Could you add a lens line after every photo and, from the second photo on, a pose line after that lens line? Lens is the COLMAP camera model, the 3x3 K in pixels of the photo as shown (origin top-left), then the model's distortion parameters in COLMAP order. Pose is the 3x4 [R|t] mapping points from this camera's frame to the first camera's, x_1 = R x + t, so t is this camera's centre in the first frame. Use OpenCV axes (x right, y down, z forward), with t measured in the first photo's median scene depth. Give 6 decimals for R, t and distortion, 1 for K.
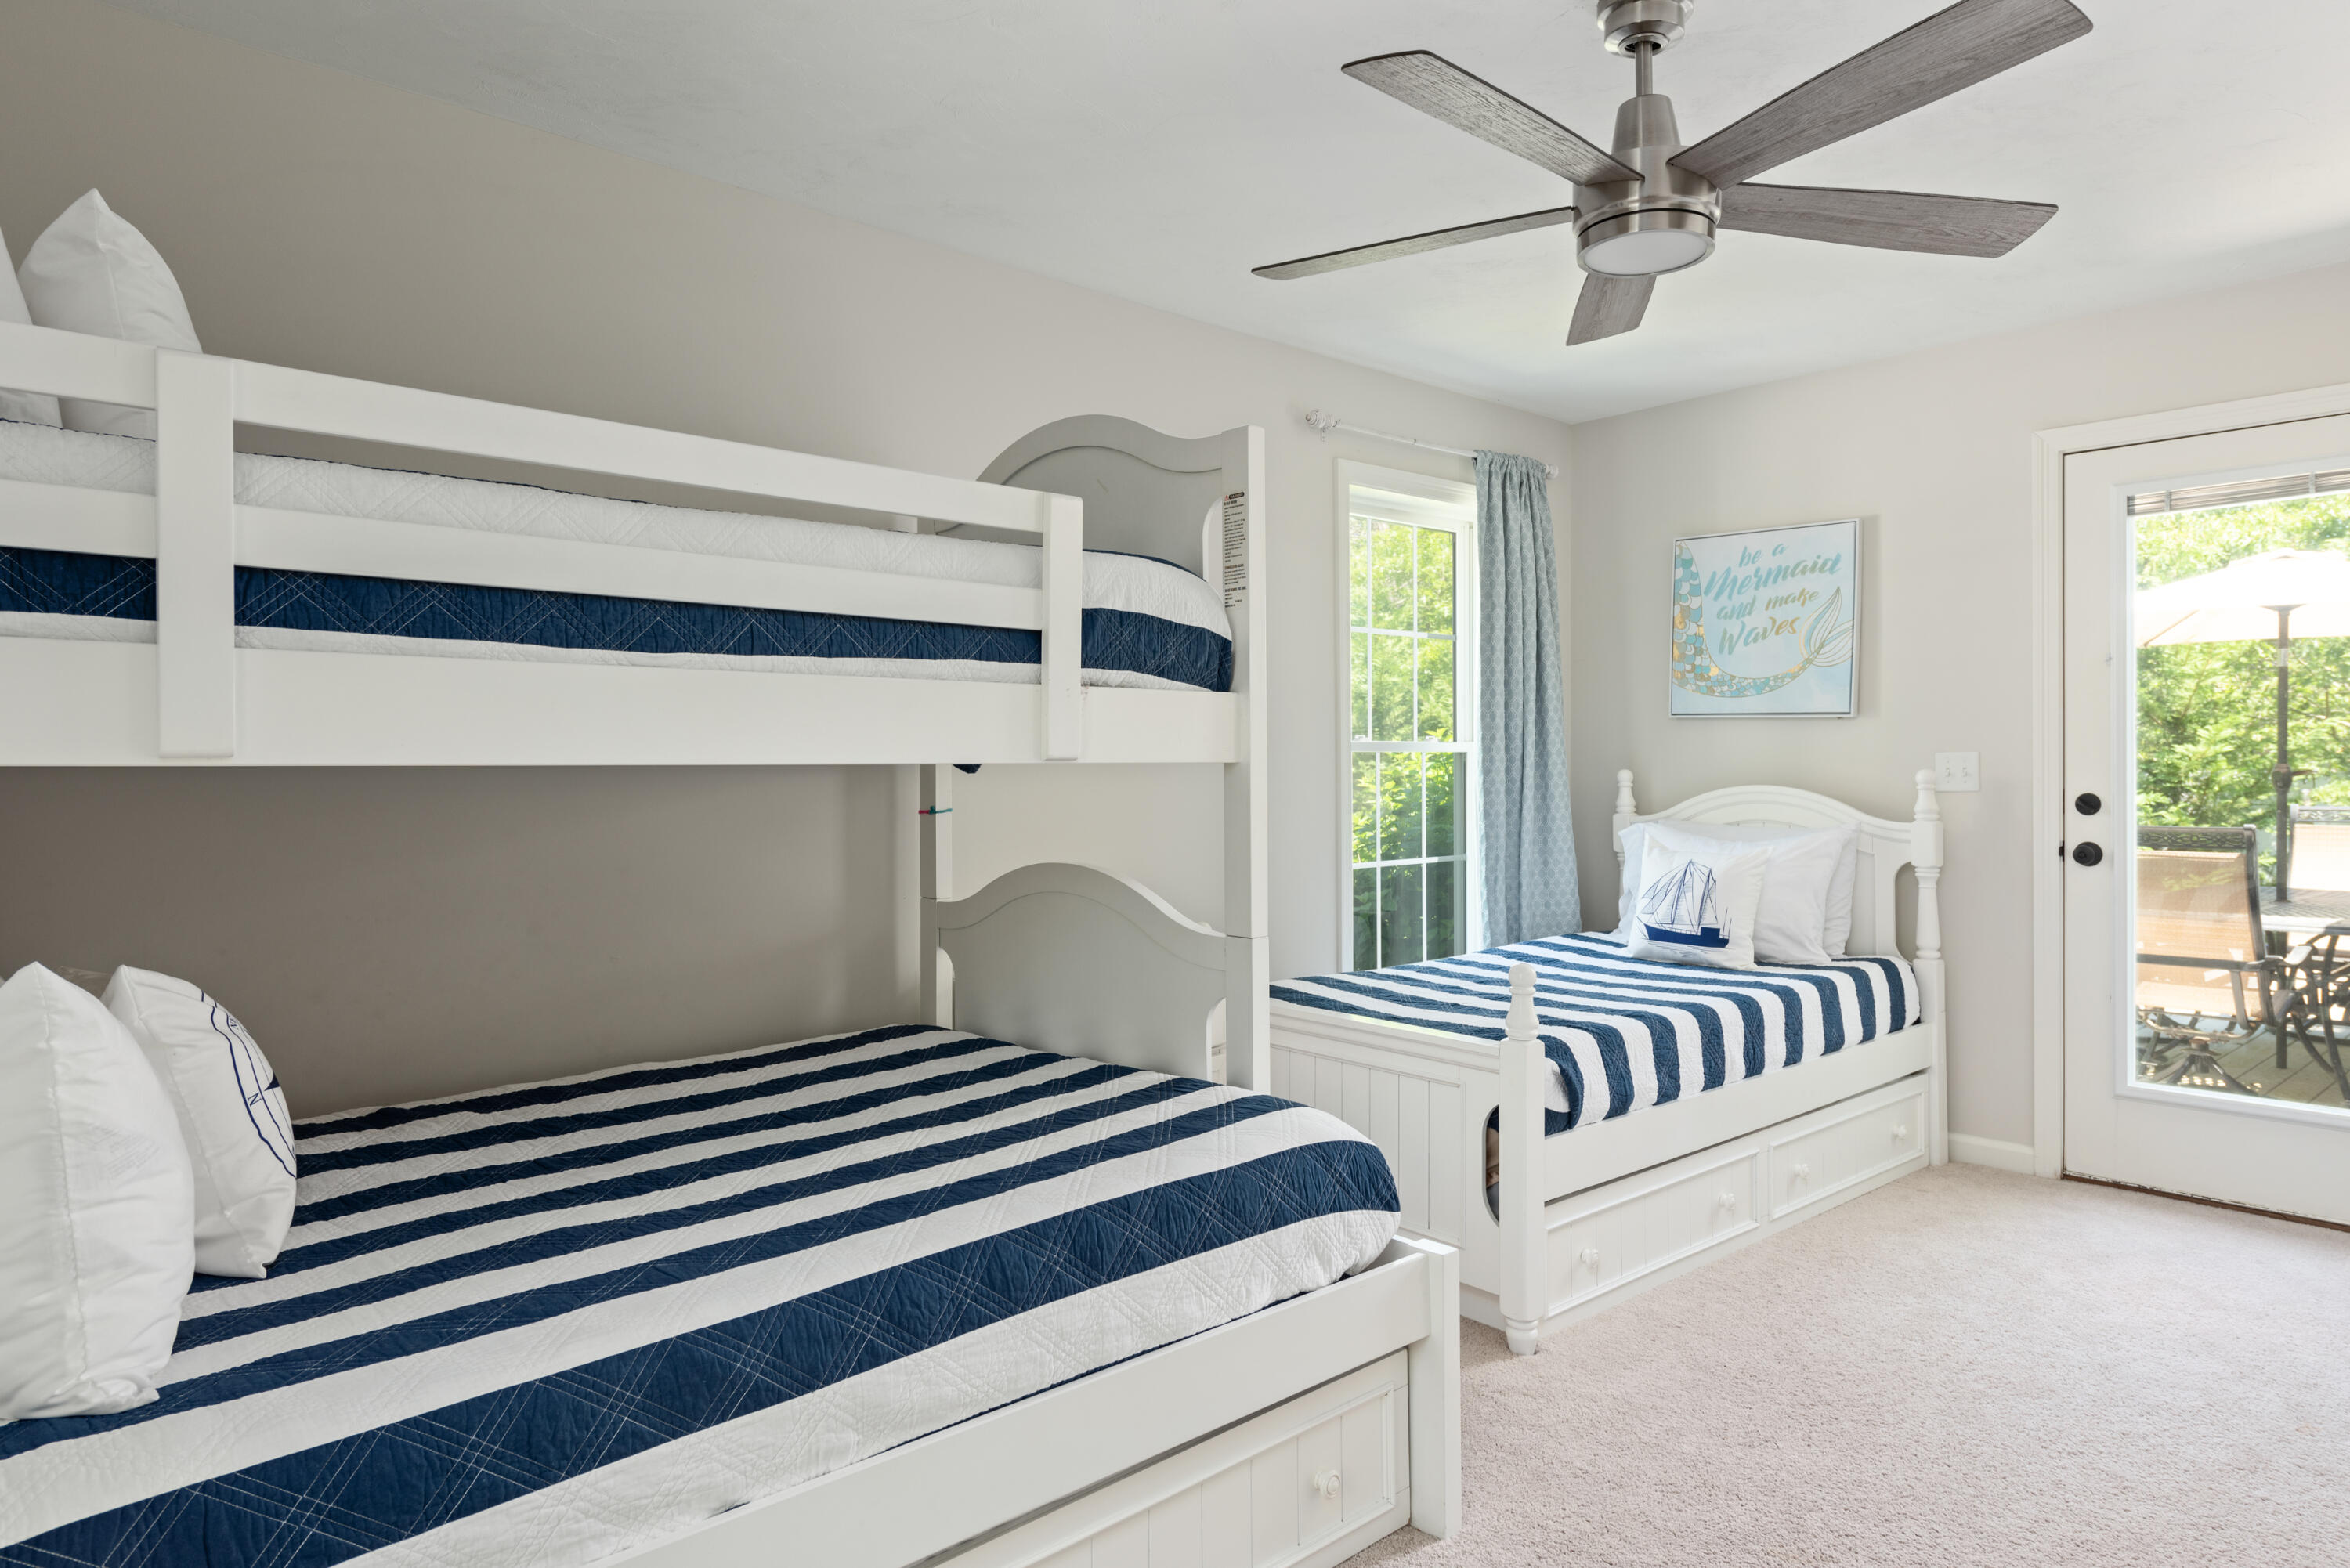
lens RADIAL K [[1352.1, 0, 1163.0], [0, 1352.1, 777.0], [0, 0, 1]] dist [-0.016810, -0.000660]
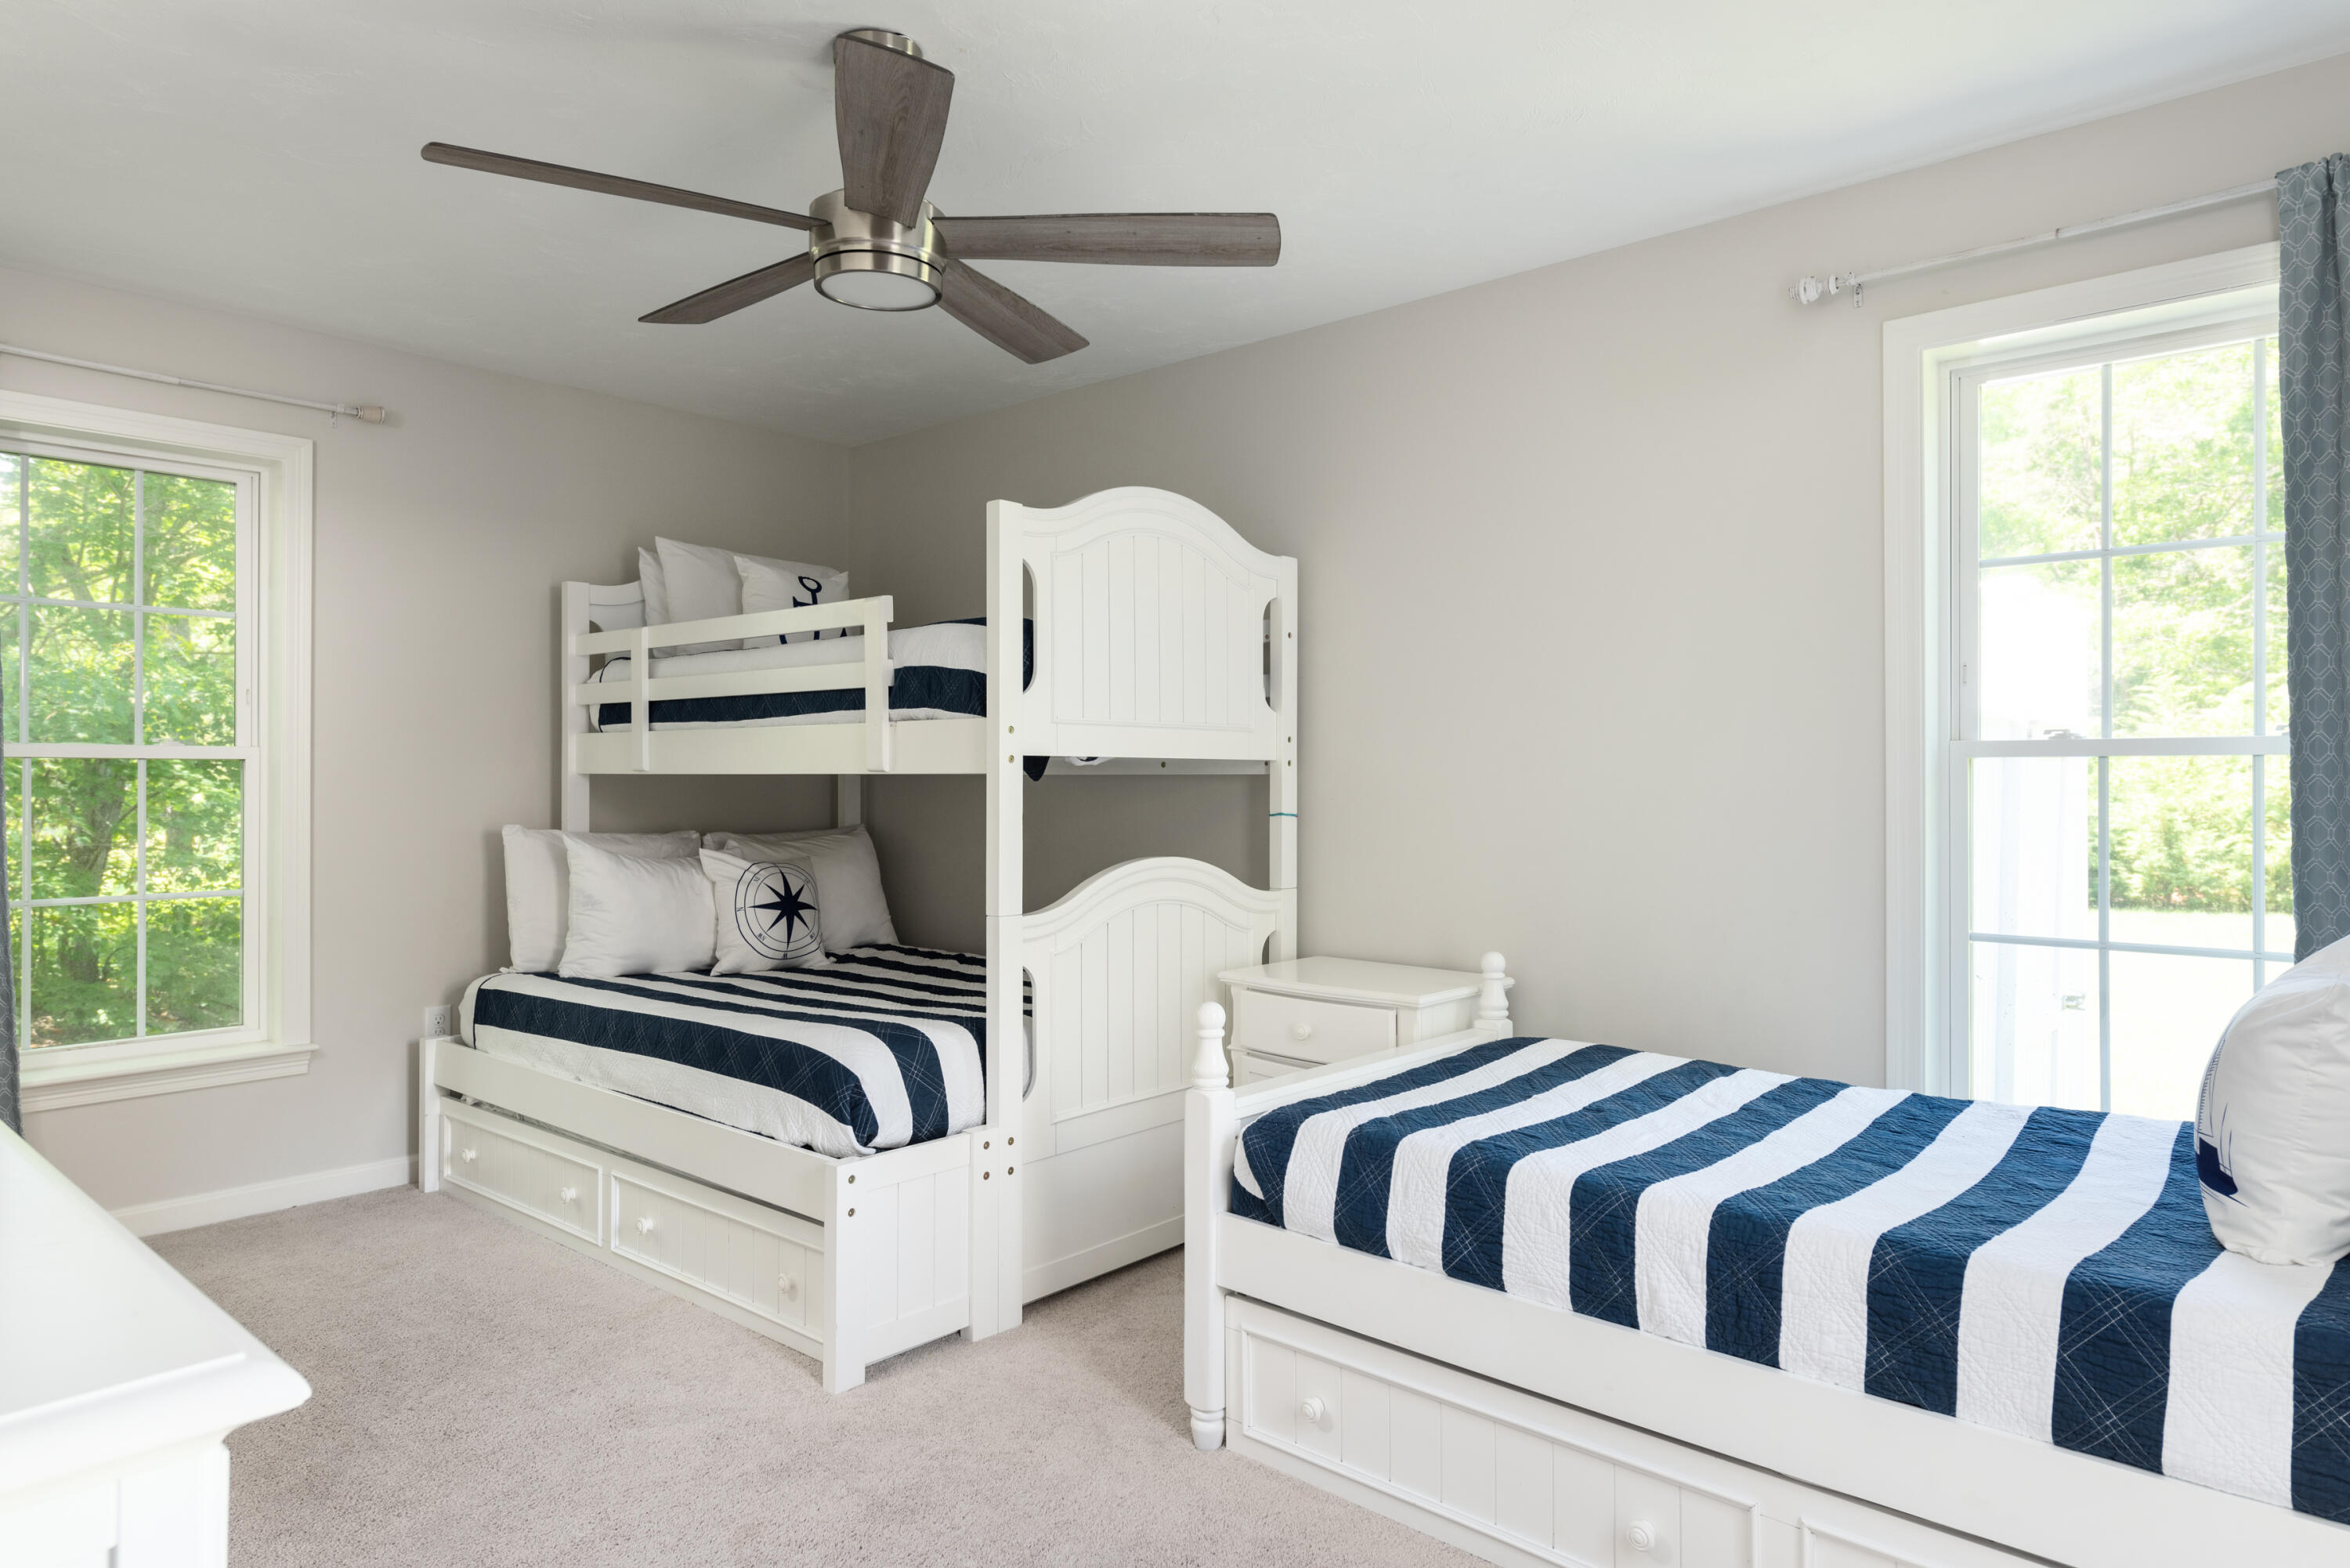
lens RADIAL K [[1352.1, 0, 1163.0], [0, 1352.1, 777.0], [0, 0, 1]] dist [-0.016810, -0.000660]
pose [[0.151953, 0.002825, -0.988384, 1.502554], [-0.010677, 0.999942, 0.001217, -0.011901], [0.988330, 0.010368, 0.151974, 1.111628]]
